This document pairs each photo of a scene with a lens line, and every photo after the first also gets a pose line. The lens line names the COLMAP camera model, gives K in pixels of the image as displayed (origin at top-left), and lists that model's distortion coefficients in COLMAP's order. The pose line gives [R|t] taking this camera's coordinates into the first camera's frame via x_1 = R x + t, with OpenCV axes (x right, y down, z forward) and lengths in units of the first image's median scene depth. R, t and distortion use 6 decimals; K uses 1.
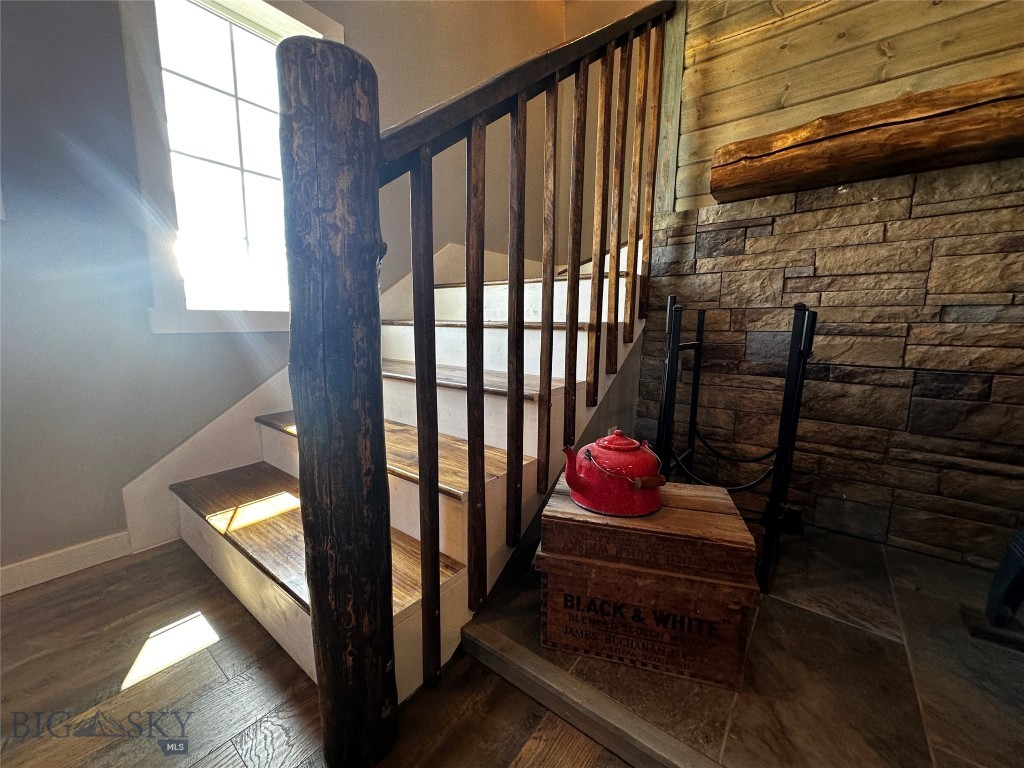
lens RADIAL K [[406.8, 0, 512.0], [0, 406.8, 383.3], [0, 0, 1]] dist [-0.001100, 0.000270]
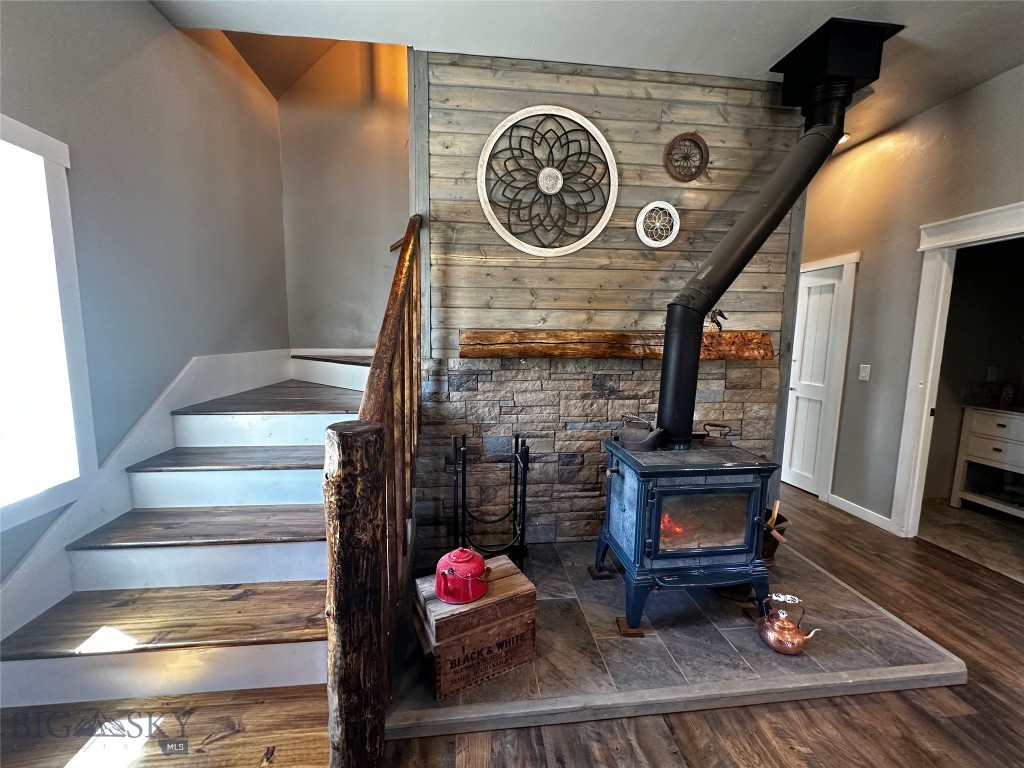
lens RADIAL K [[406.8, 0, 512.0], [0, 406.8, 383.3], [0, 0, 1]] dist [-0.001100, 0.000270]
pose [[0.718724, -0.081161, 0.690542, -0.553788], [0.099014, 0.994989, 0.013889, -0.451012], [-0.688209, 0.058391, 0.723159, -0.323019]]
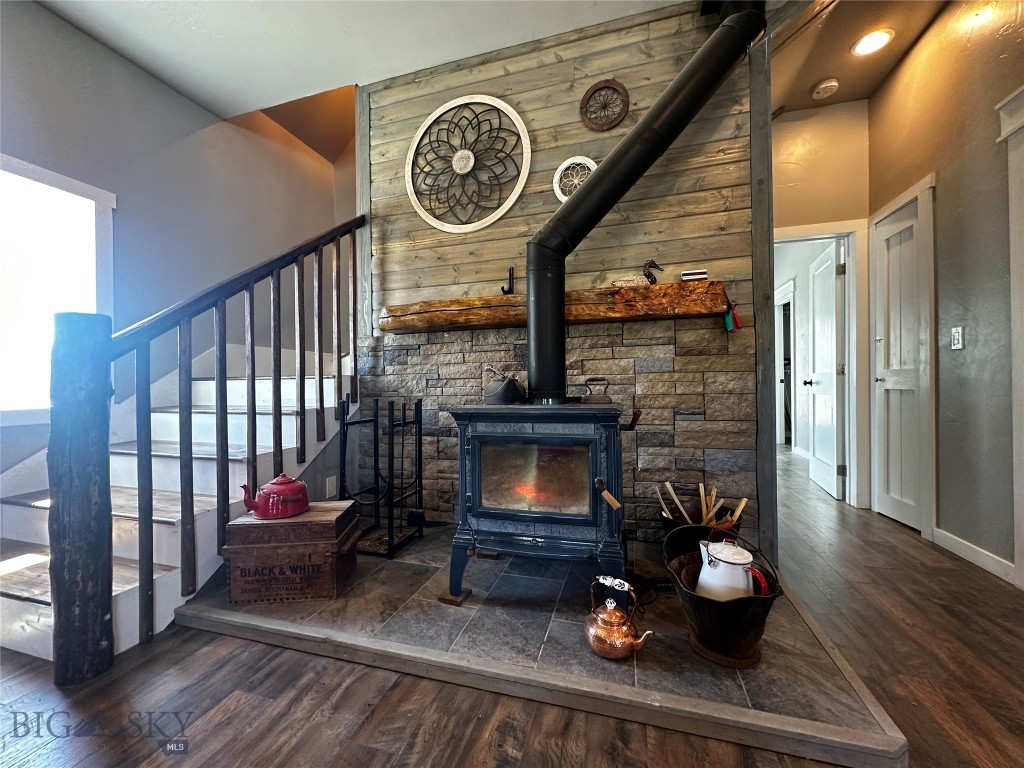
lens RADIAL K [[406.8, 0, 512.0], [0, 406.8, 383.3], [0, 0, 1]] dist [-0.001100, 0.000270]
pose [[0.932044, -0.019267, 0.361833, 0.457026], [0.074604, 0.987394, -0.139597, 0.037325], [-0.354582, 0.157105, 0.921732, -0.900490]]
